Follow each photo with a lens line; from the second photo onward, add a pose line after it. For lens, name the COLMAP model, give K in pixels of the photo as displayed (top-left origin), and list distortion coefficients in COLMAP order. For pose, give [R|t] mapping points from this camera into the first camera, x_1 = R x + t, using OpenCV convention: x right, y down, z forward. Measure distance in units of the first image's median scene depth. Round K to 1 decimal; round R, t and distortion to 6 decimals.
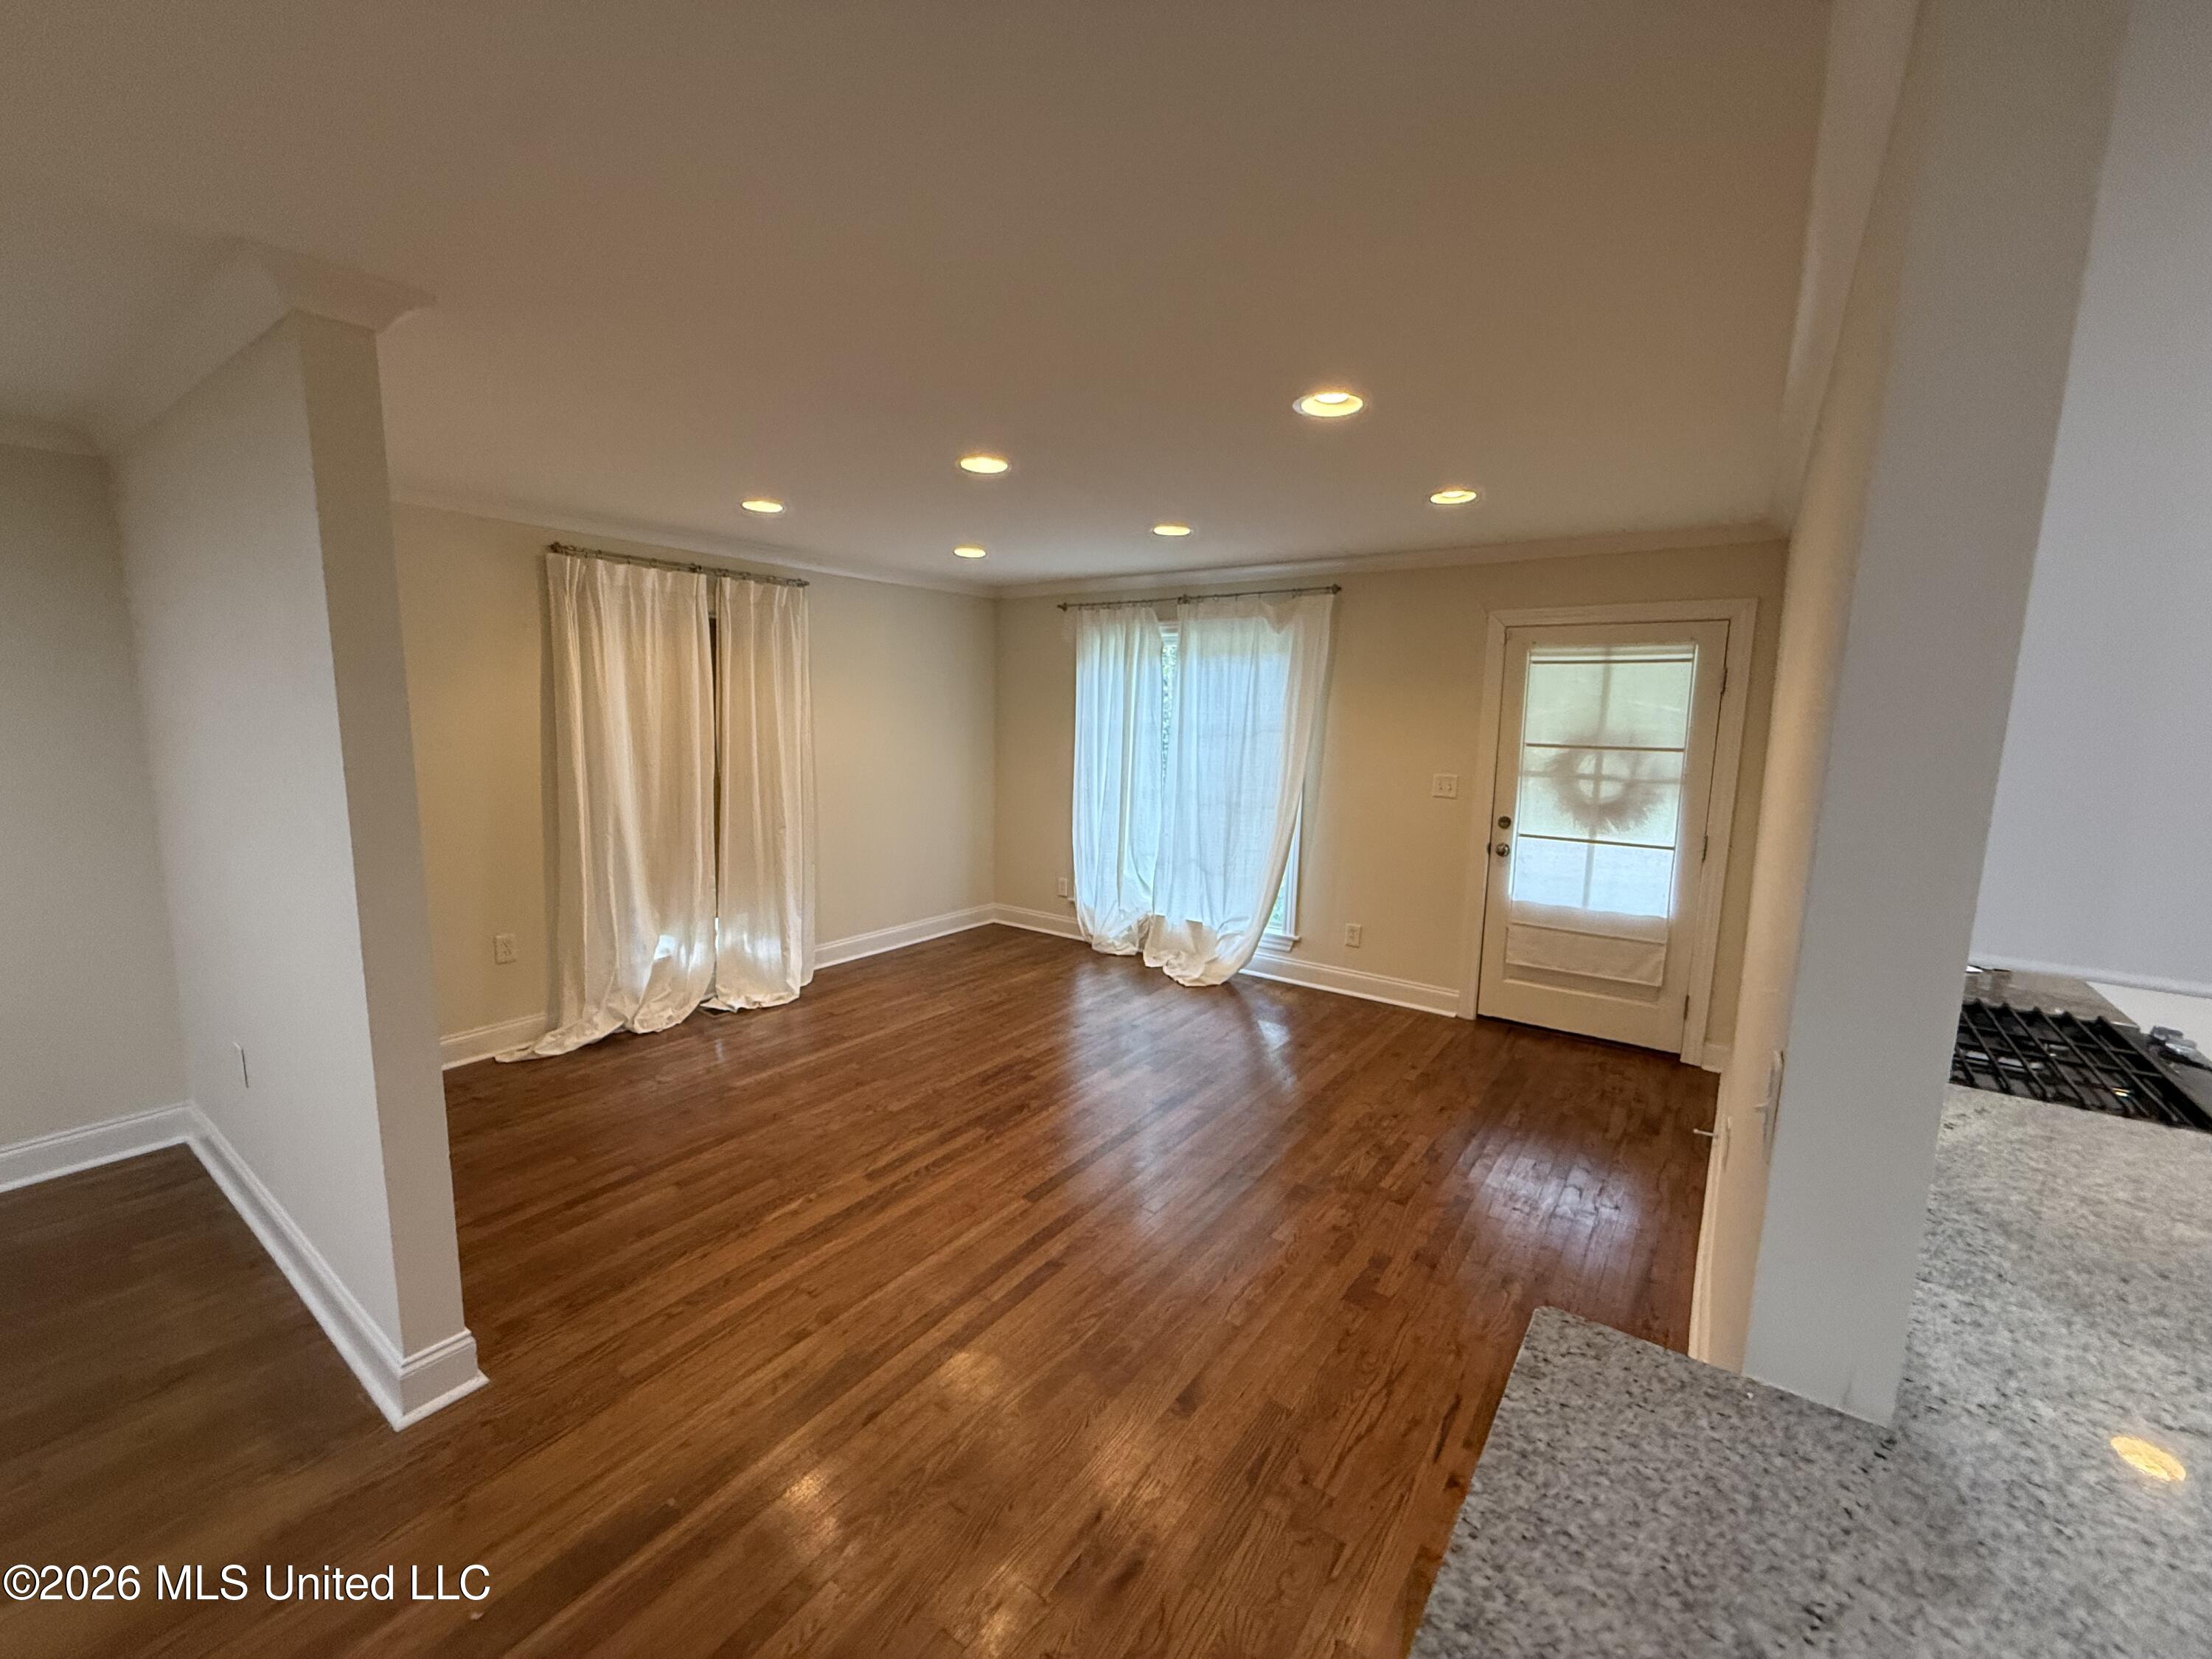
lens RADIAL K [[886.8, 0, 1103.4], [0, 886.8, 824.6], [0, 0, 1]] dist [-0.001602, 0.000589]
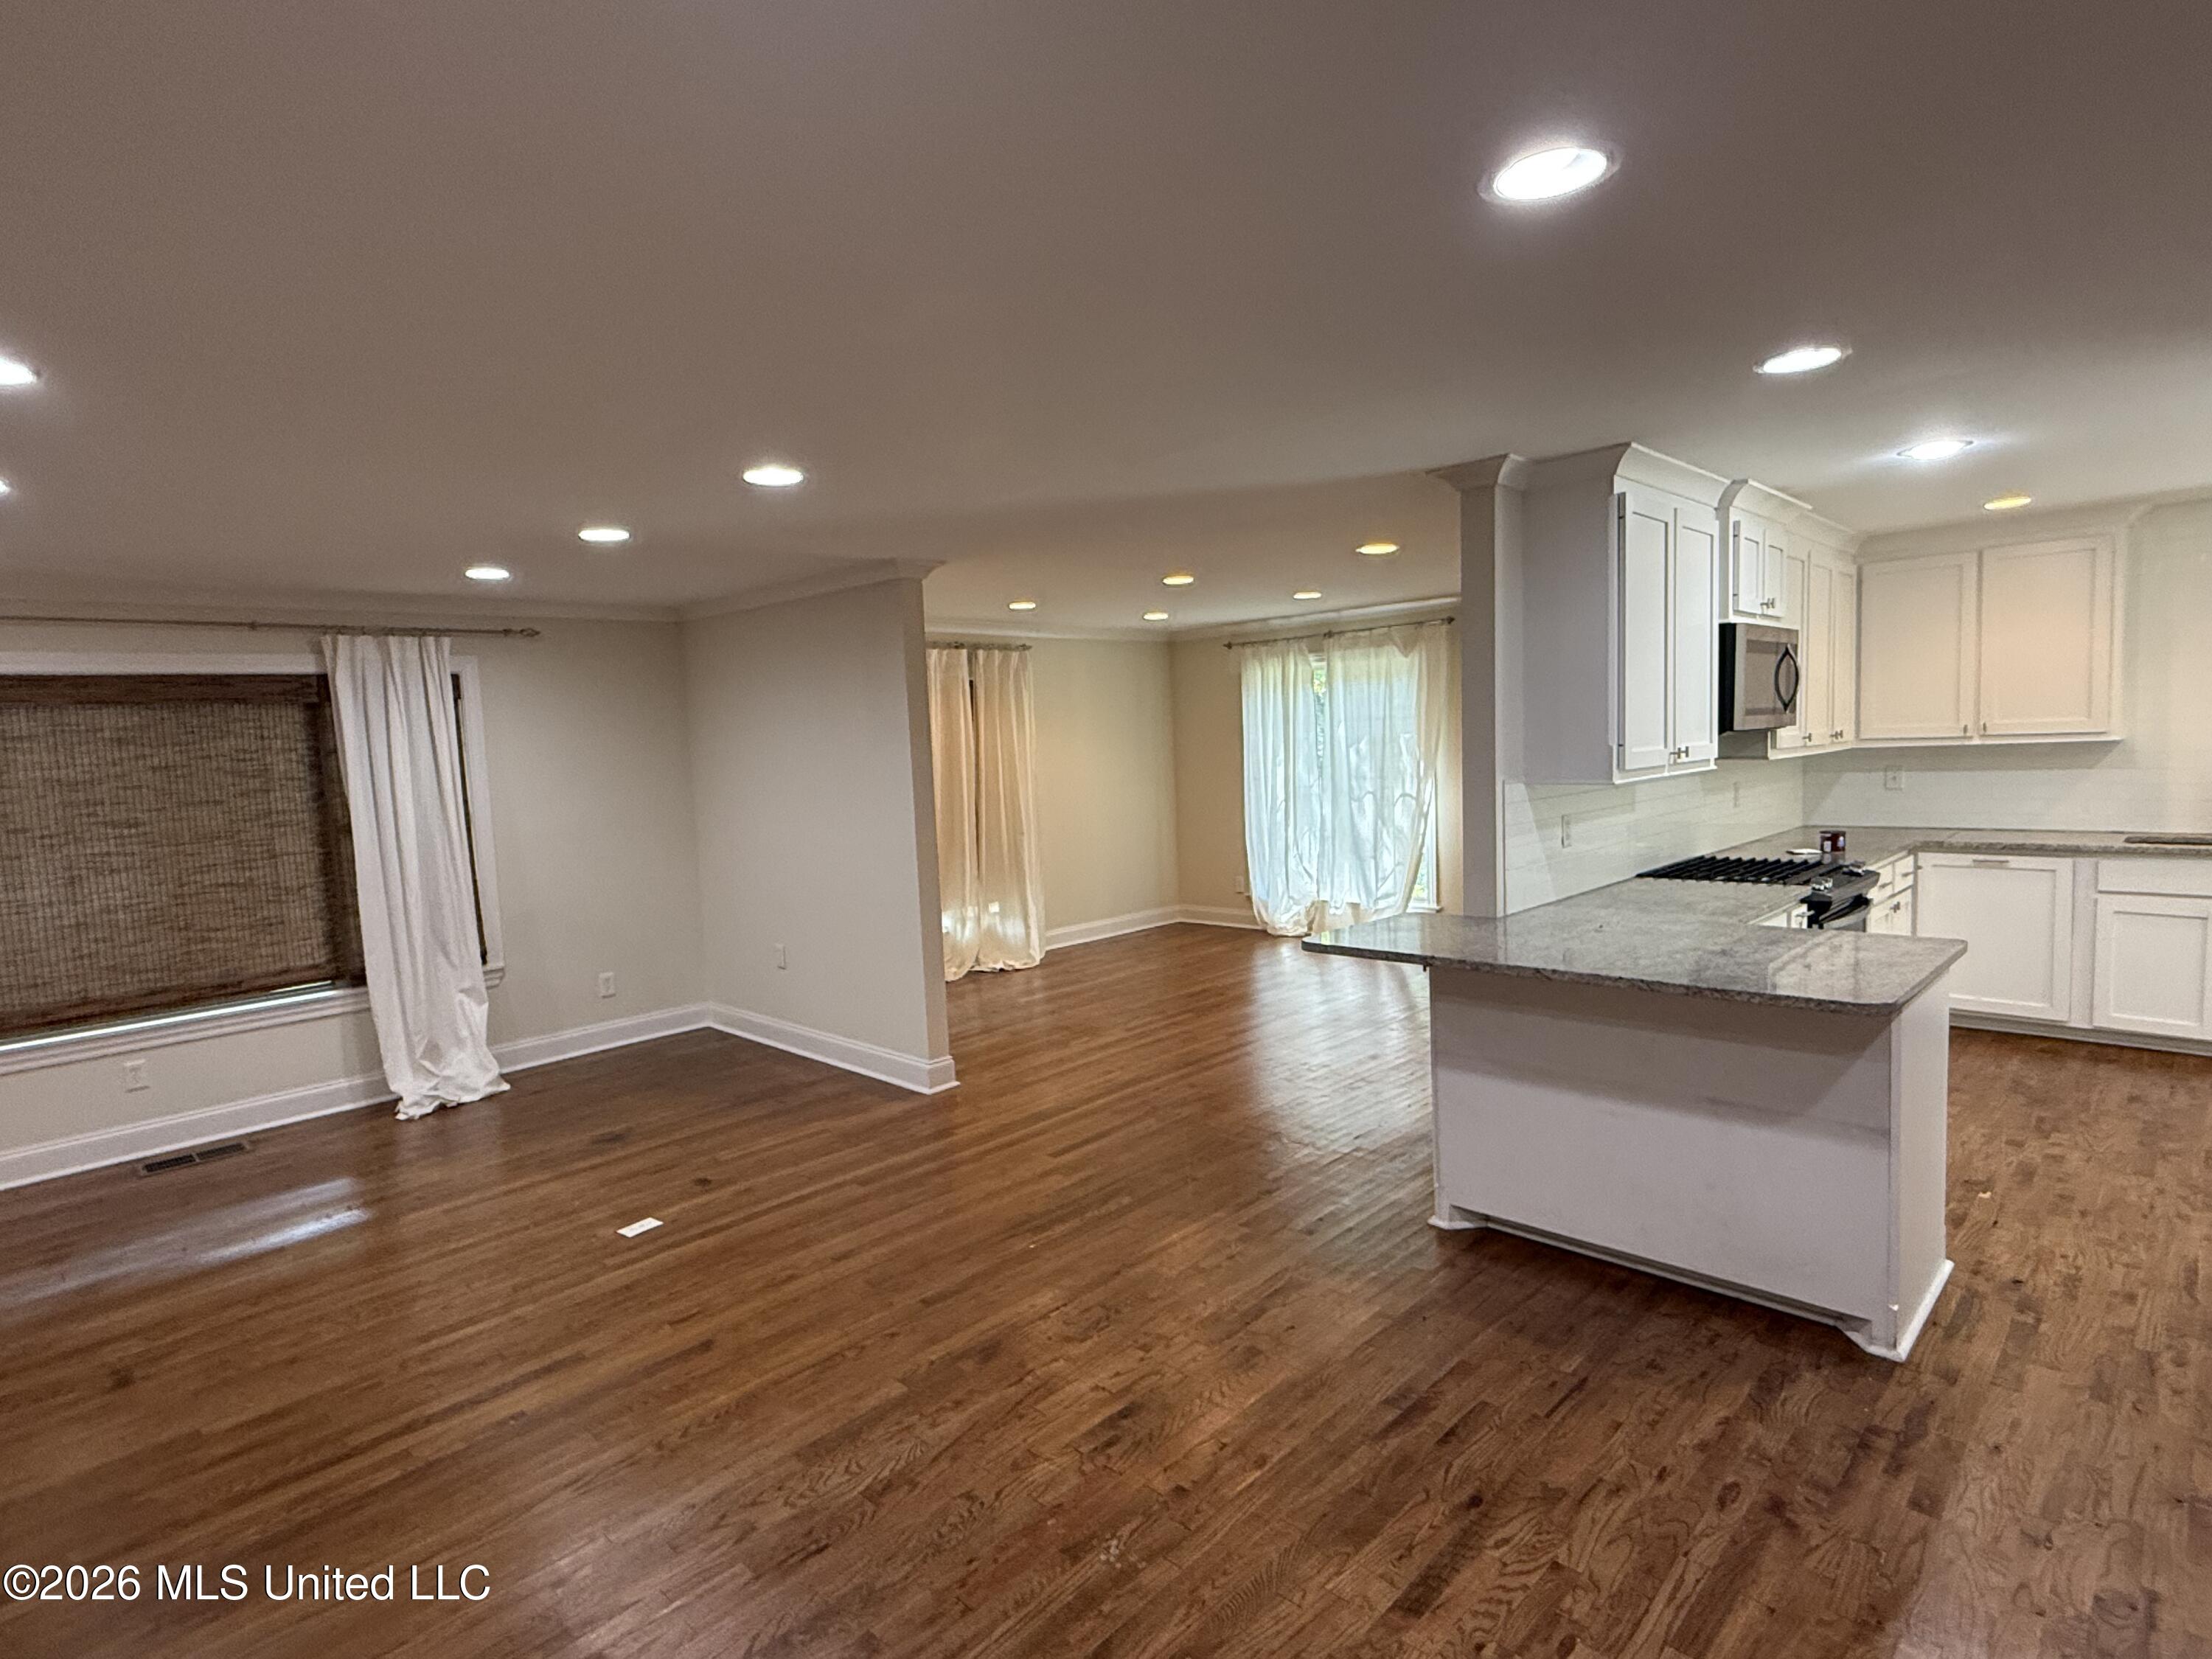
lens RADIAL K [[1134.5, 0, 1111.4], [0, 1134.5, 830.4], [0, 0, 1]] dist [0.001590, -0.000731]
pose [[0.987164, -0.051743, -0.151095, 0.021508], [0.044106, 0.997595, -0.053463, 0.096398], [0.153498, 0.046112, 0.987072, -0.655560]]
